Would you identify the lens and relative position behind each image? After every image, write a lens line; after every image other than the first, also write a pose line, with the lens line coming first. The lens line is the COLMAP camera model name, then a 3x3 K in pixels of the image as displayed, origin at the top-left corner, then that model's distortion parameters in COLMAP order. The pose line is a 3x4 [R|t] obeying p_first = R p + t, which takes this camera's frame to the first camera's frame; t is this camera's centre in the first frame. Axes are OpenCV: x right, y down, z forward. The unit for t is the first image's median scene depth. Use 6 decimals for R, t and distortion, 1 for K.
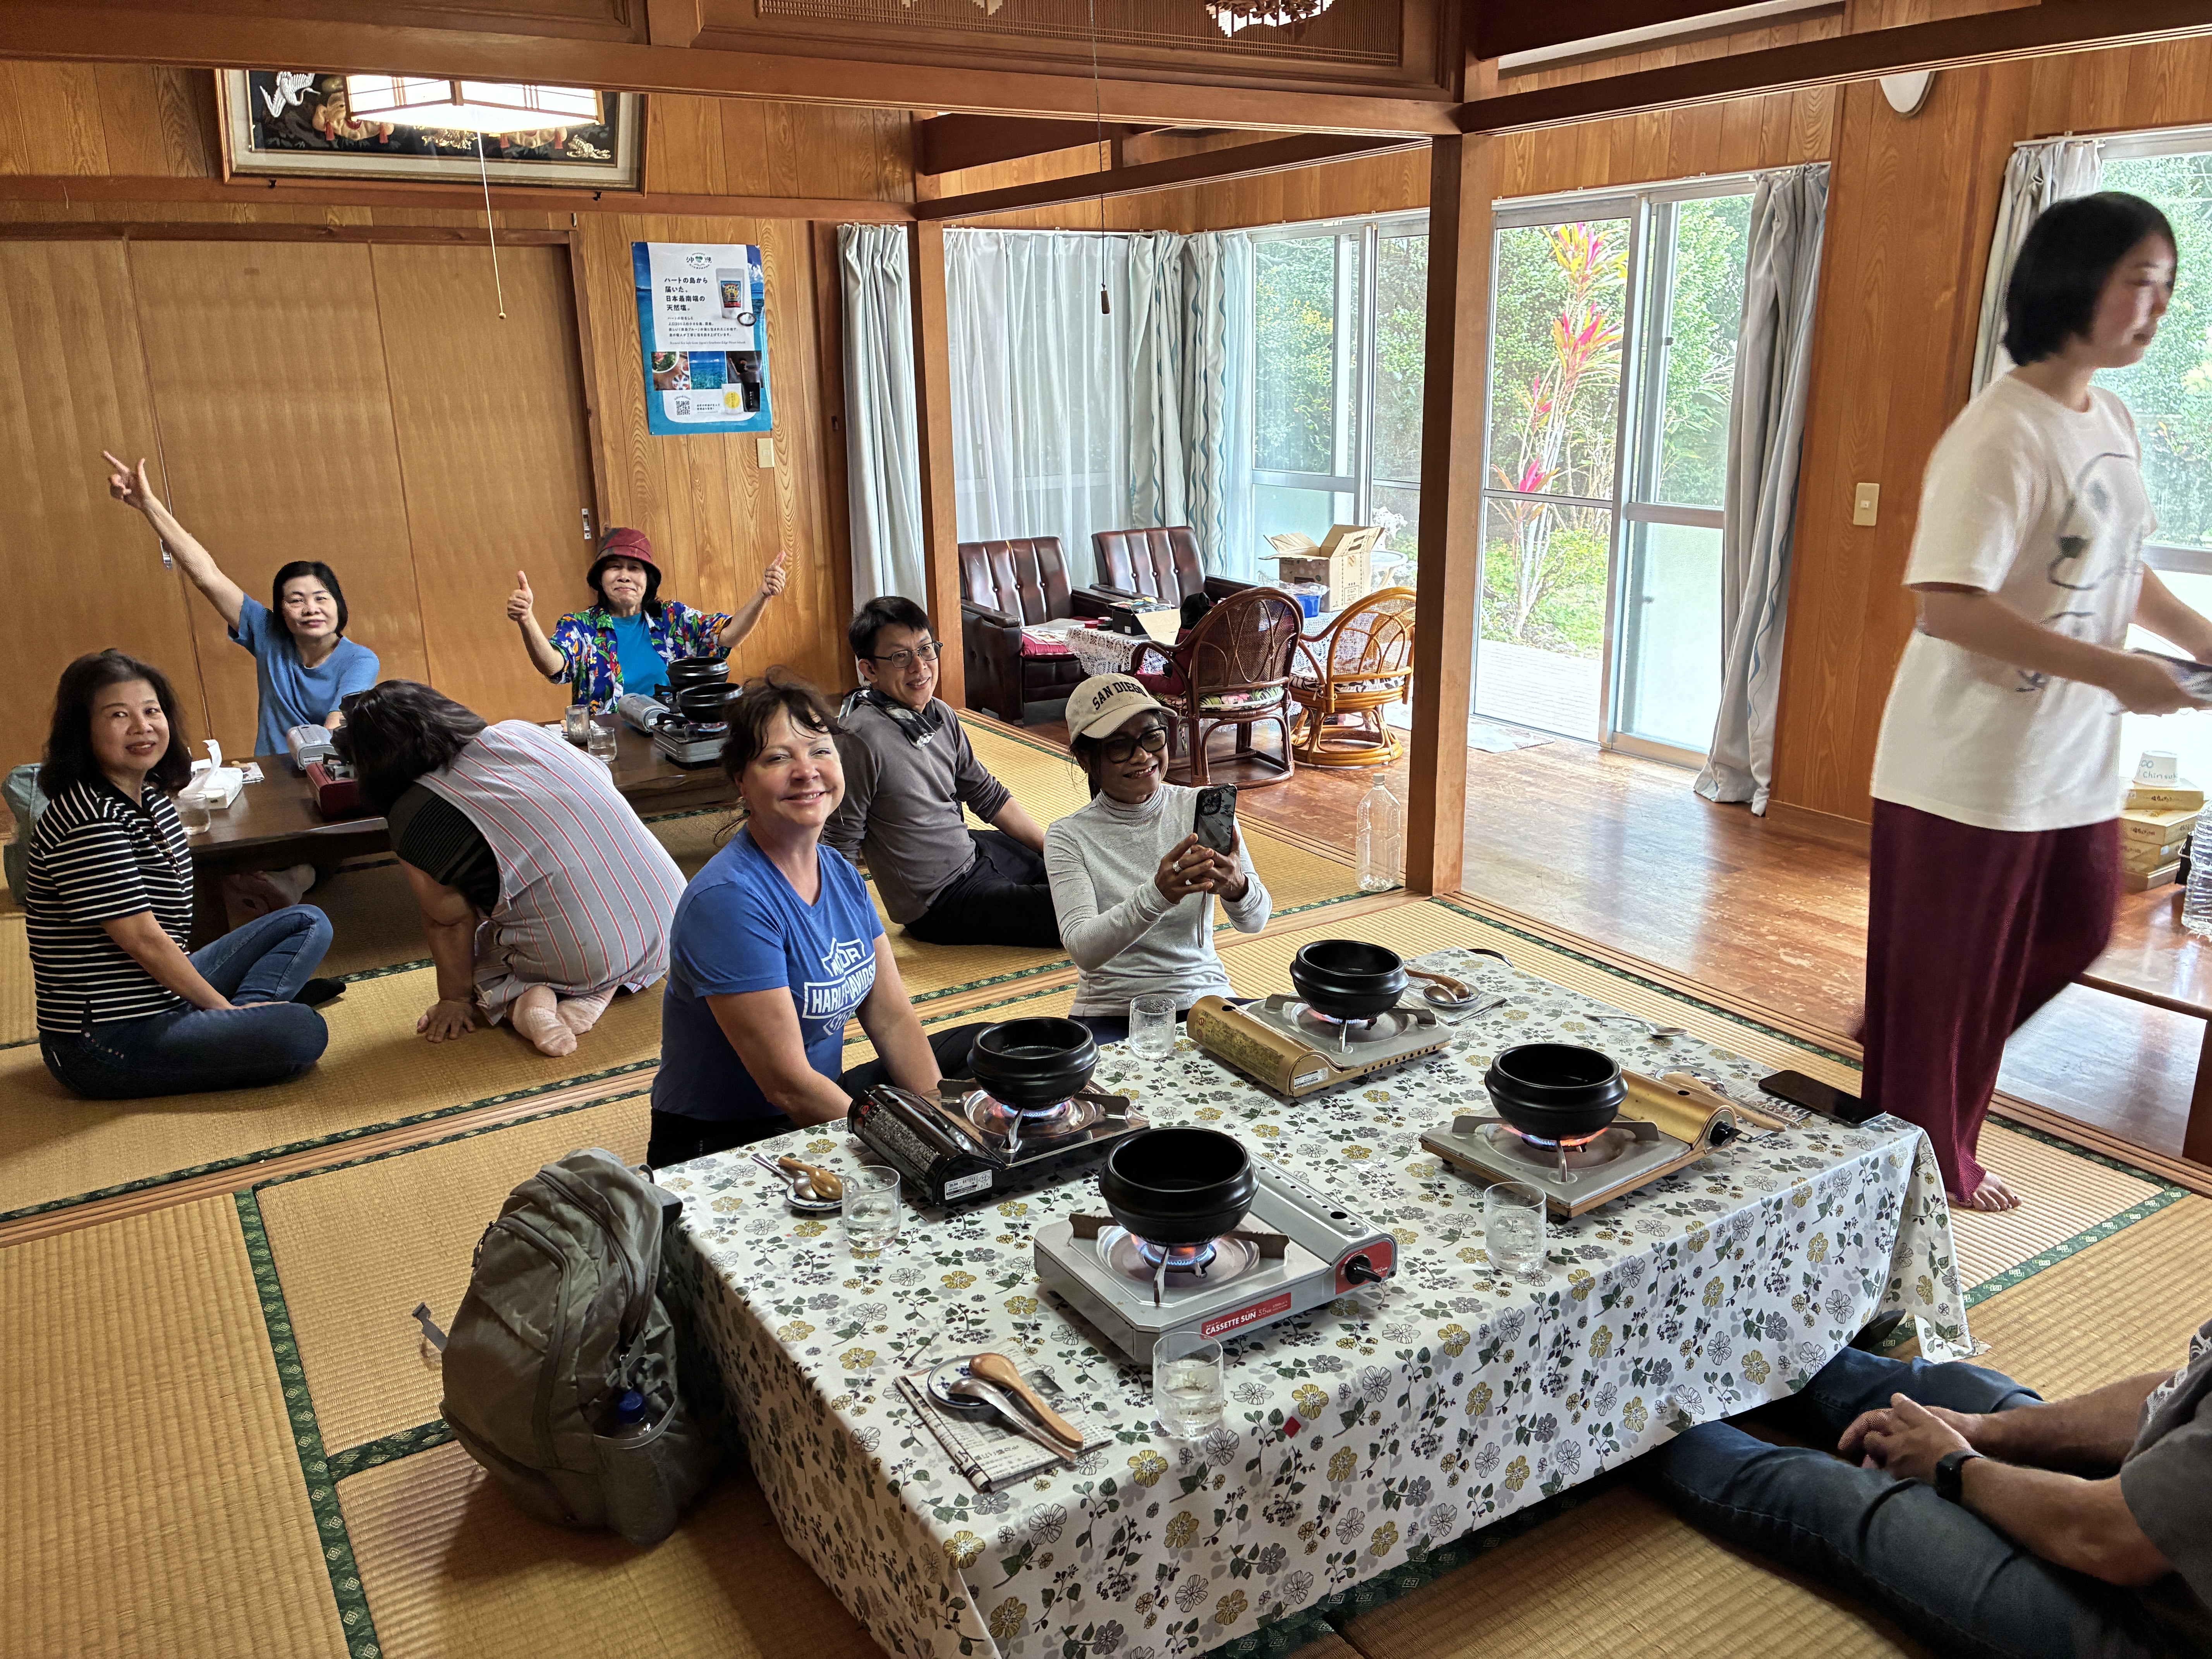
lens RADIAL K [[1731.0, 0, 1106.0], [0, 1731.0, 829.5], [0, 0, 1]] dist [0.003902, -0.002576]
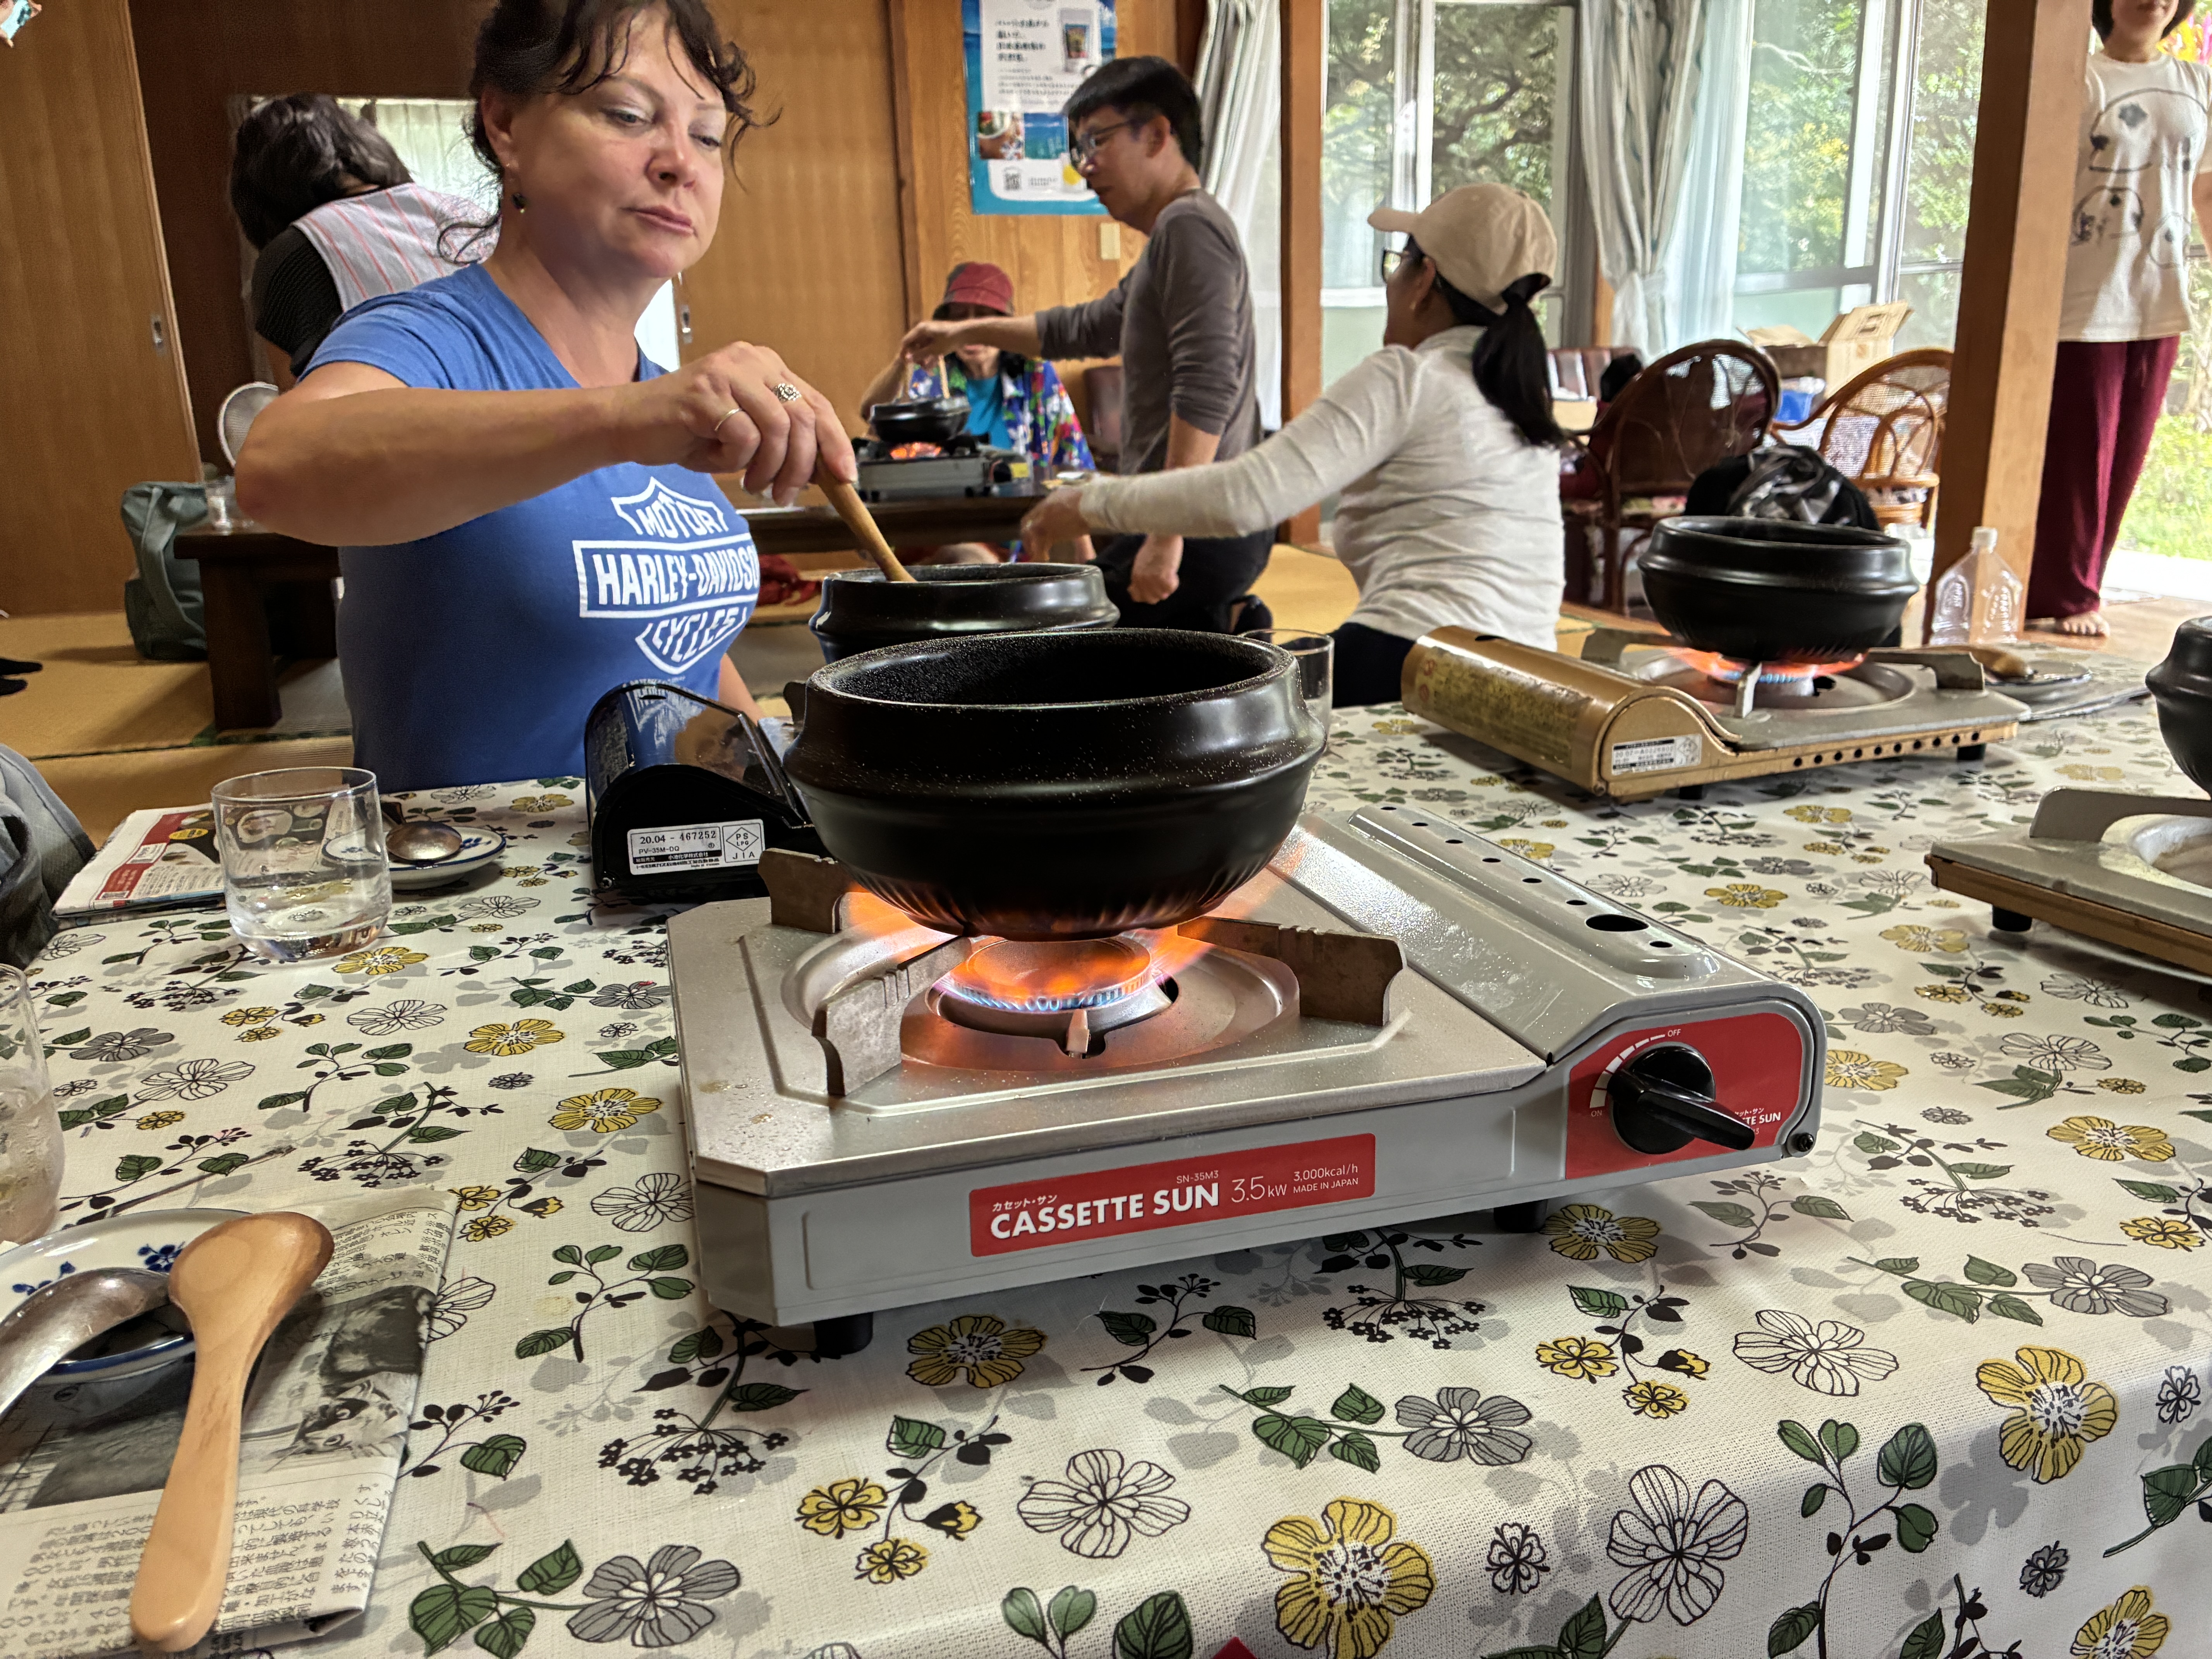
lens RADIAL K [[1731.0, 0, 1106.0], [0, 1731.0, 829.5], [0, 0, 1]] dist [0.003902, -0.002576]
pose [[0.963157, 0.066811, -0.260509, 0.127309], [-0.068736, 0.997633, 0.001726, 0.214229], [0.260008, 0.016244, 0.965470, 0.704978]]
